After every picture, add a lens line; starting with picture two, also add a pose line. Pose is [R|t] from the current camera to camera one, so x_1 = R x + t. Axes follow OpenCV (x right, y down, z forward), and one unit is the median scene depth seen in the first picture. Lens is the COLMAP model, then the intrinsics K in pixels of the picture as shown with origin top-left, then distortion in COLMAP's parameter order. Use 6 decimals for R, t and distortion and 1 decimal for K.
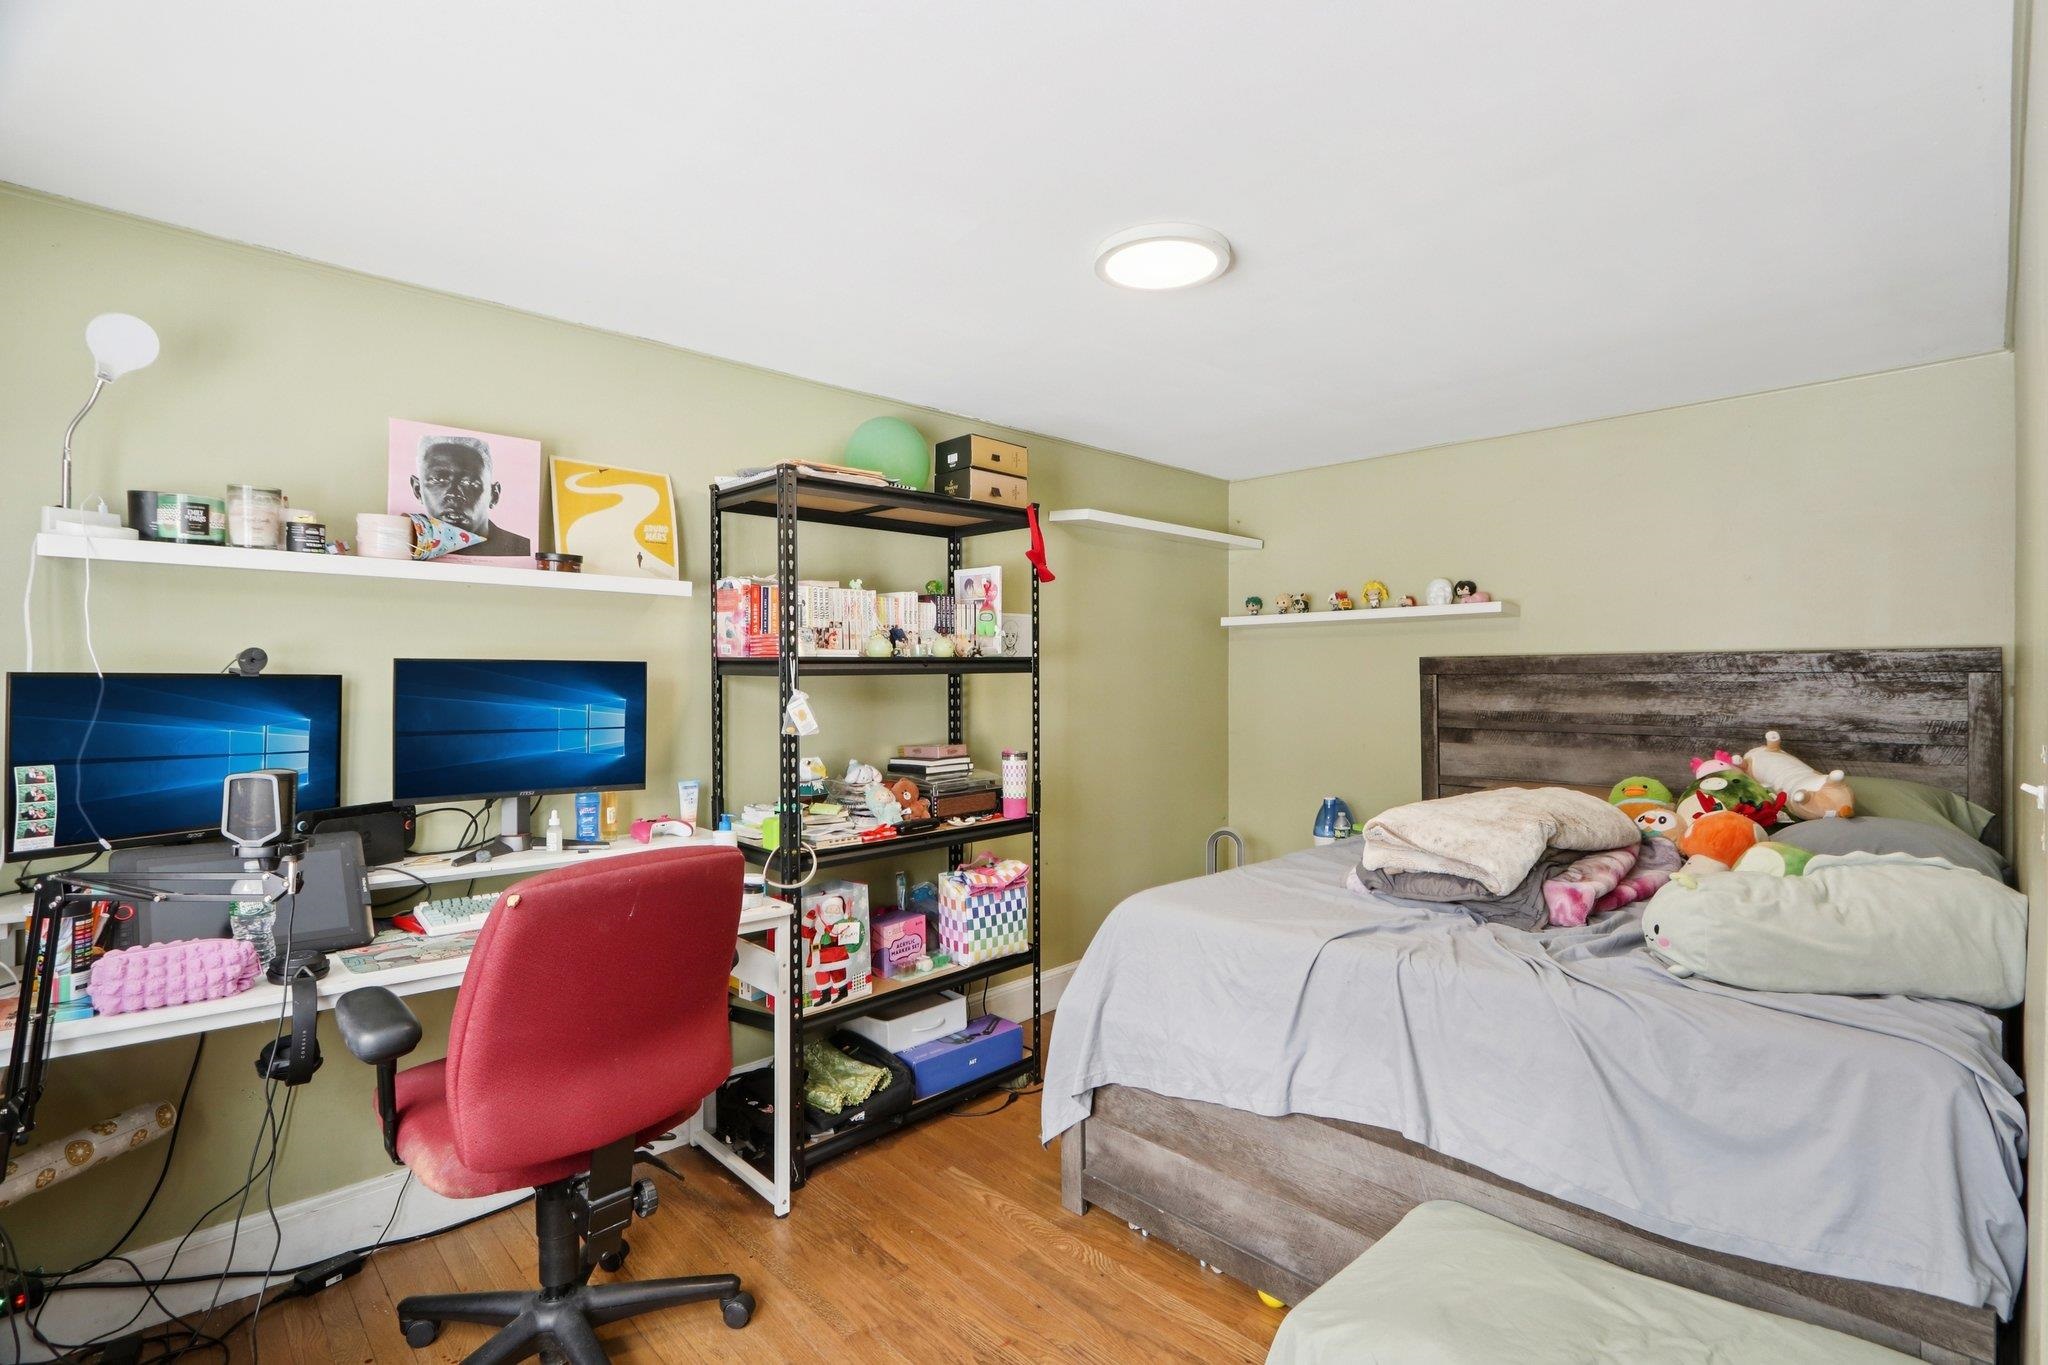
lens RADIAL K [[974.0, 0, 1022.1], [0, 974.0, 672.8], [0, 0, 1]] dist [-0.019068, 0.003062]
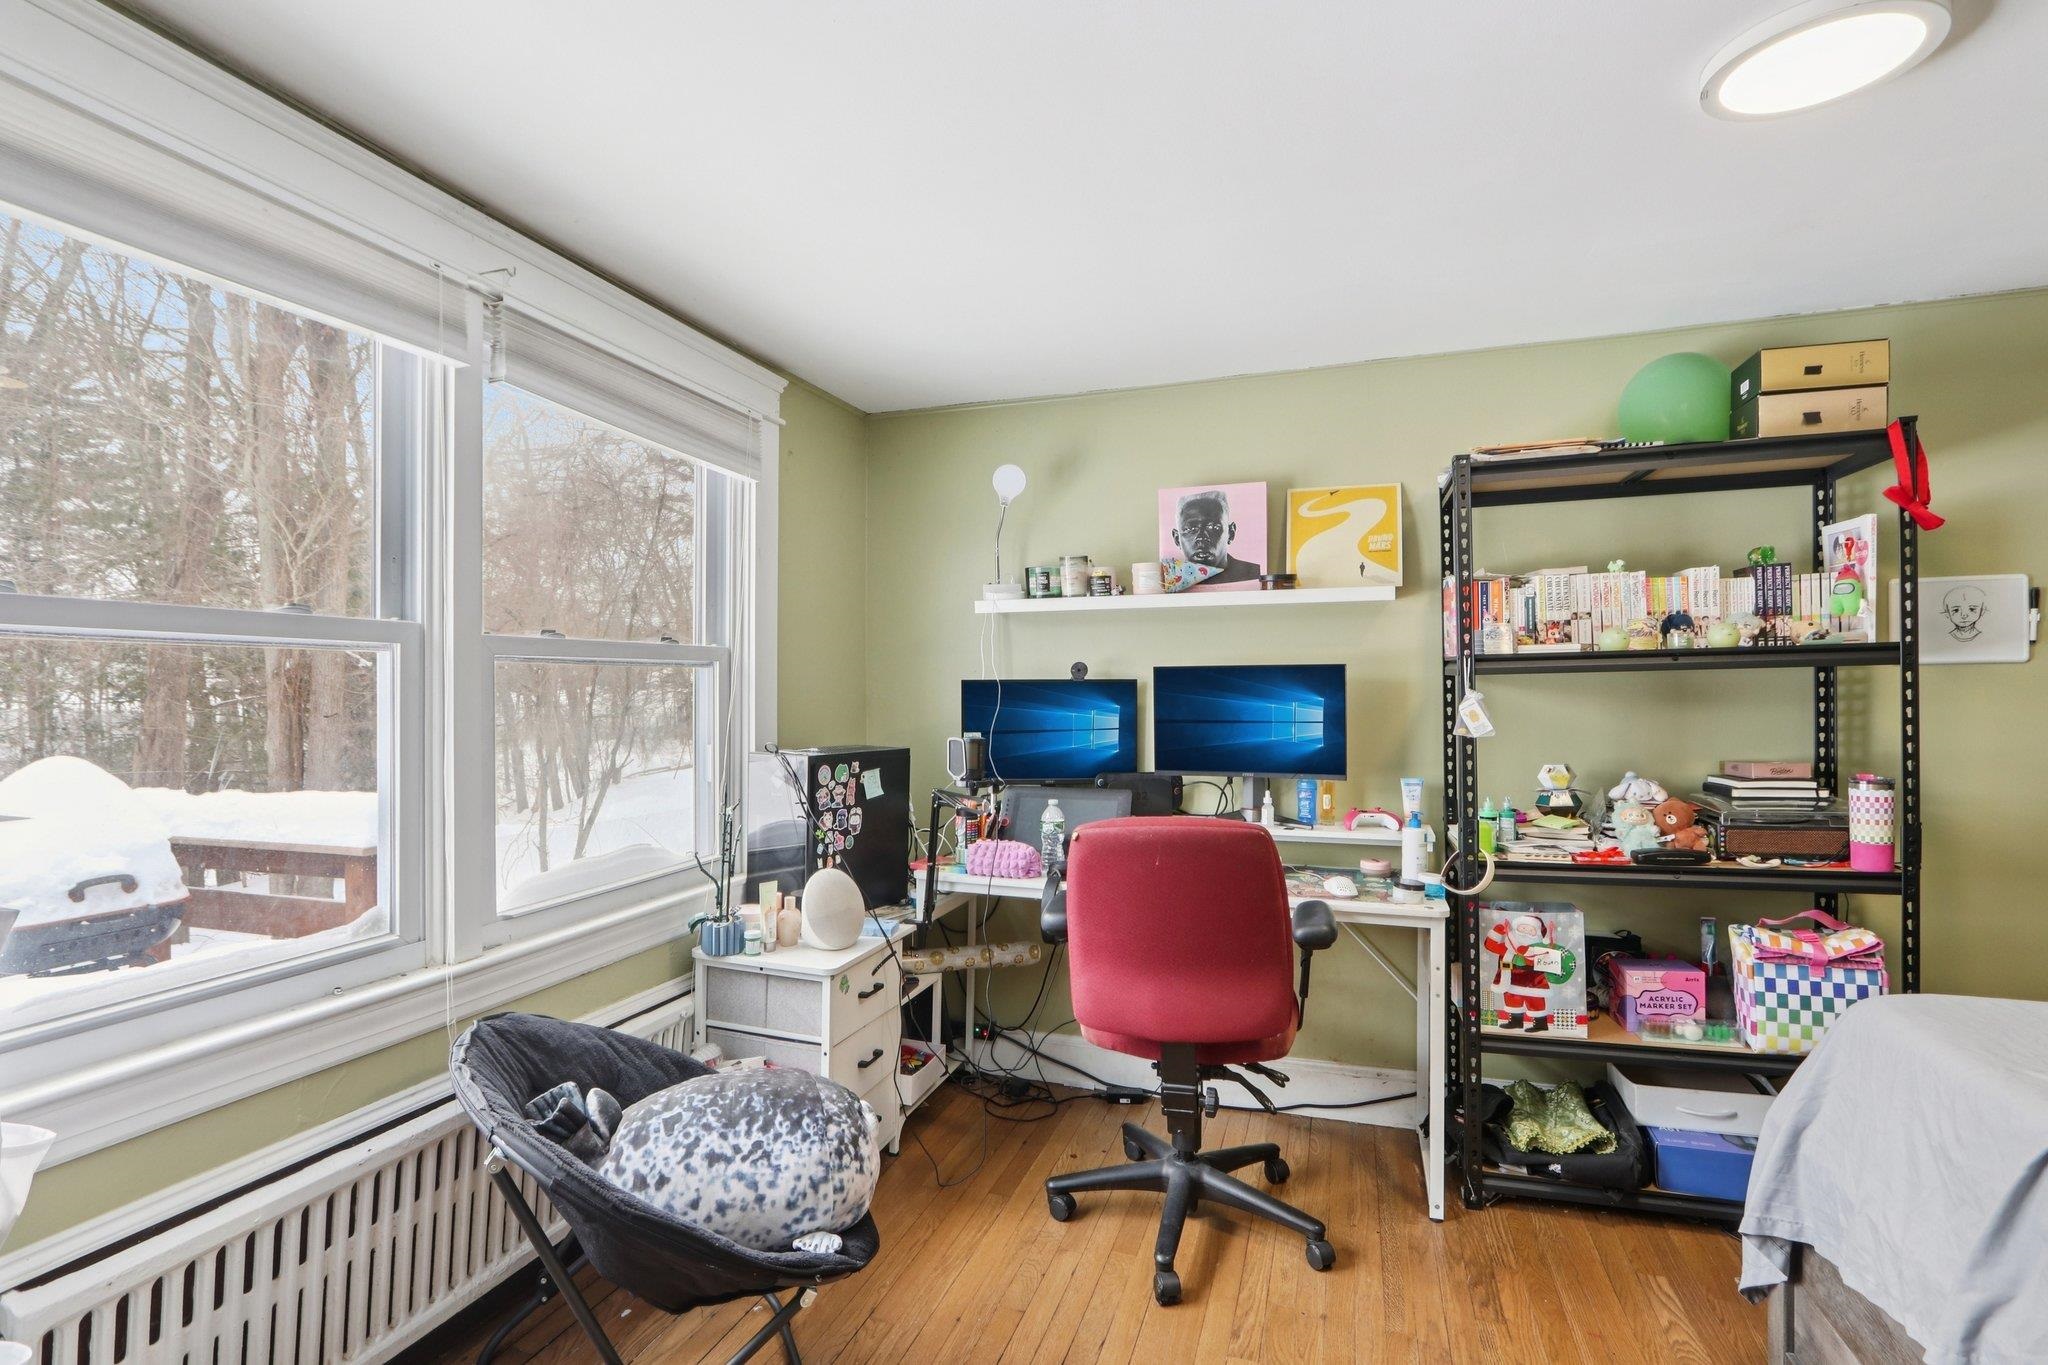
lens RADIAL K [[1031.1, 0, 1009.9], [0, 1031.1, 694.2], [0, 0, 1]] dist [-0.020460, -0.000366]
pose [[0.432384, 0.001964, -0.901688, 0.461408], [0.014445, 0.999854, 0.009105, 0.006172], [0.901574, -0.016962, 0.432292, 0.148110]]
